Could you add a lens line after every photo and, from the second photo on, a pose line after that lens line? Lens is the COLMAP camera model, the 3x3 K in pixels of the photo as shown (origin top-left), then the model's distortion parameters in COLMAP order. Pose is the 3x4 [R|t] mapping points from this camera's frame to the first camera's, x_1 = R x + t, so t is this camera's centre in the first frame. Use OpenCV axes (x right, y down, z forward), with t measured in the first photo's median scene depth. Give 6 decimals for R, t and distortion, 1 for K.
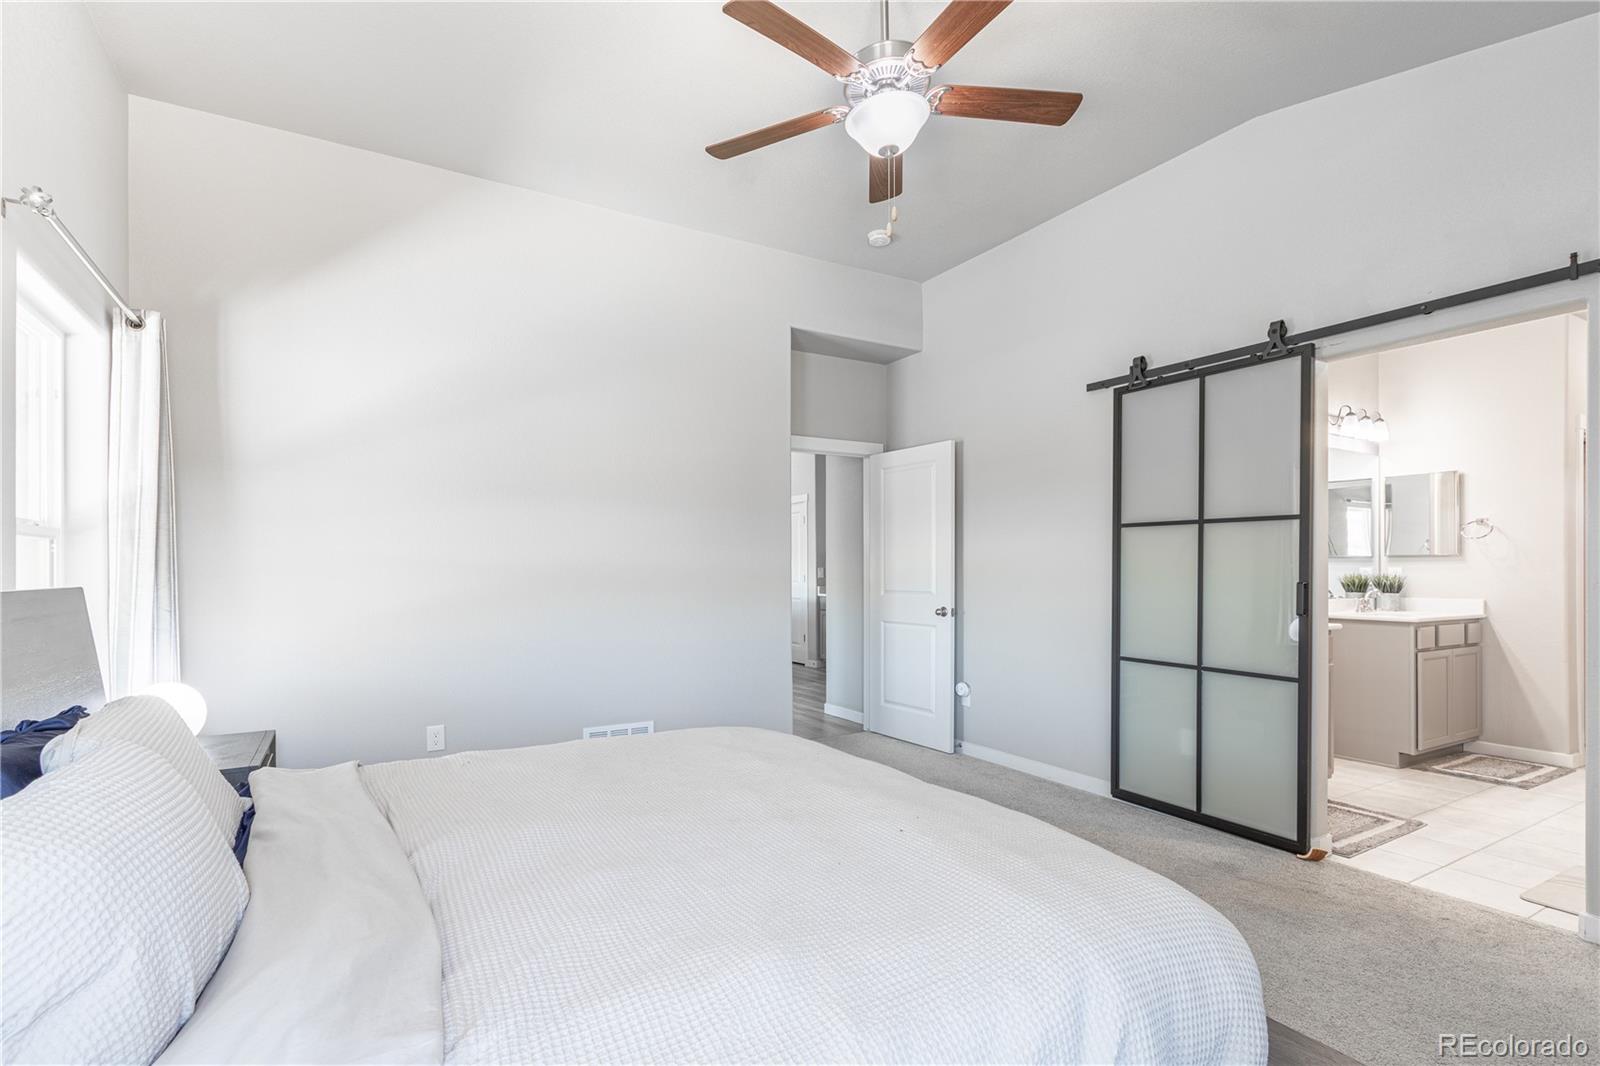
lens RADIAL K [[751.8, 0, 776.8], [0, 751.8, 578.9], [0, 0, 1]] dist [0.010034, 0.000216]
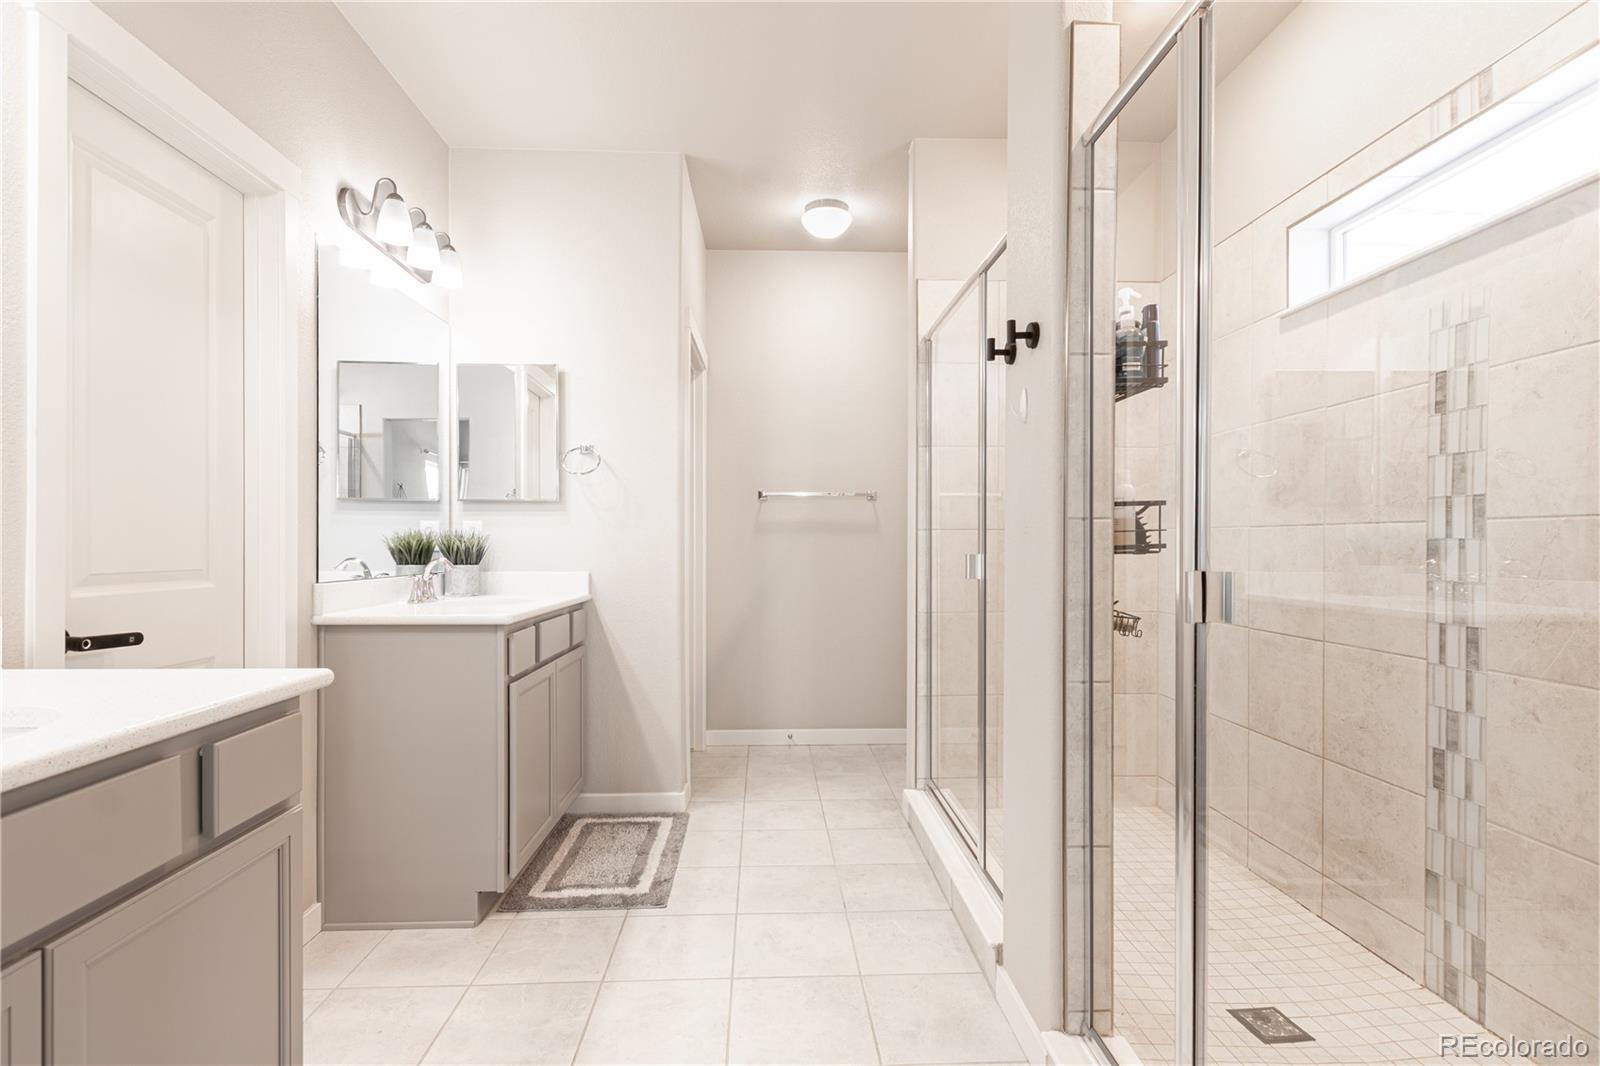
lens RADIAL K [[751.8, 0, 797.4], [0, 751.8, 543.2], [0, 0, 1]] dist [0.010034, 0.000216]
pose [[0.461092, 0.003544, 0.887345, 0.445939], [0.003830, 0.999975, -0.005984, 0.007114], [-0.887344, 0.006158, 0.461067, 0.545610]]
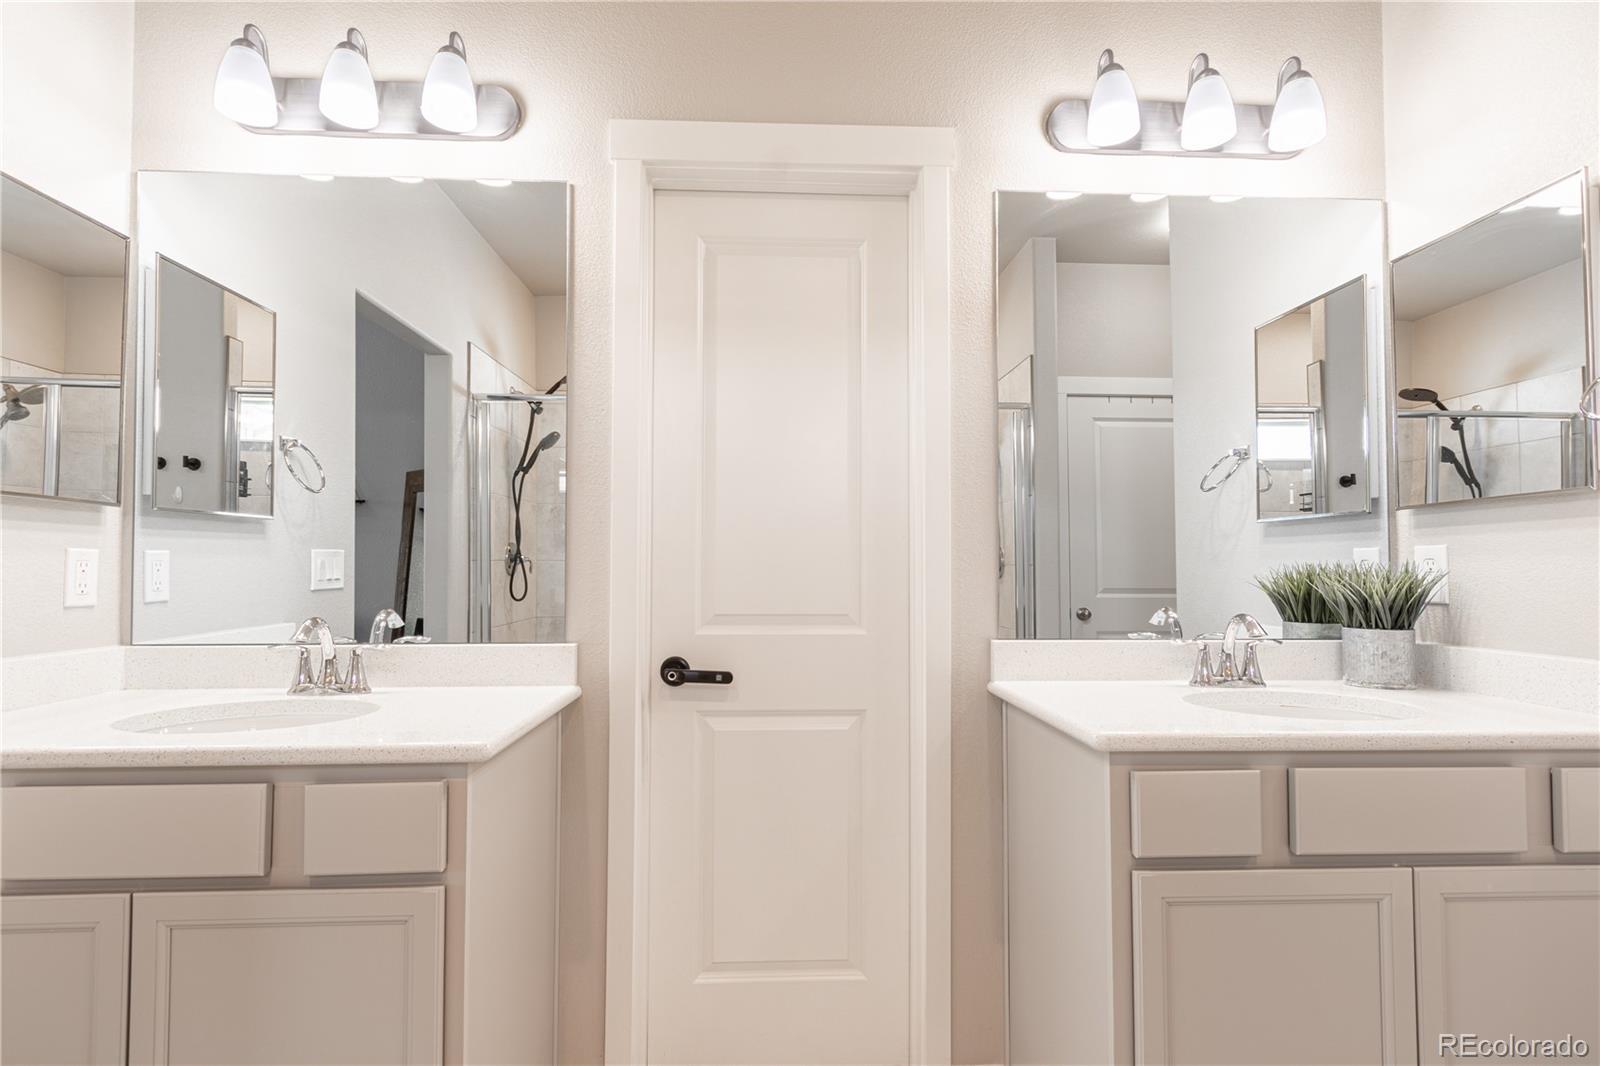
lens RADIAL K [[751.8, 0, 791.7], [0, 751.8, 559.3], [0, 0, 1]] dist [0.010034, 0.000216]
pose [[0.888956, -0.006137, -0.457951, 0.780825], [-0.007087, 0.999606, -0.027153, 0.000367], [0.457937, 0.027383, 0.888563, 0.652878]]
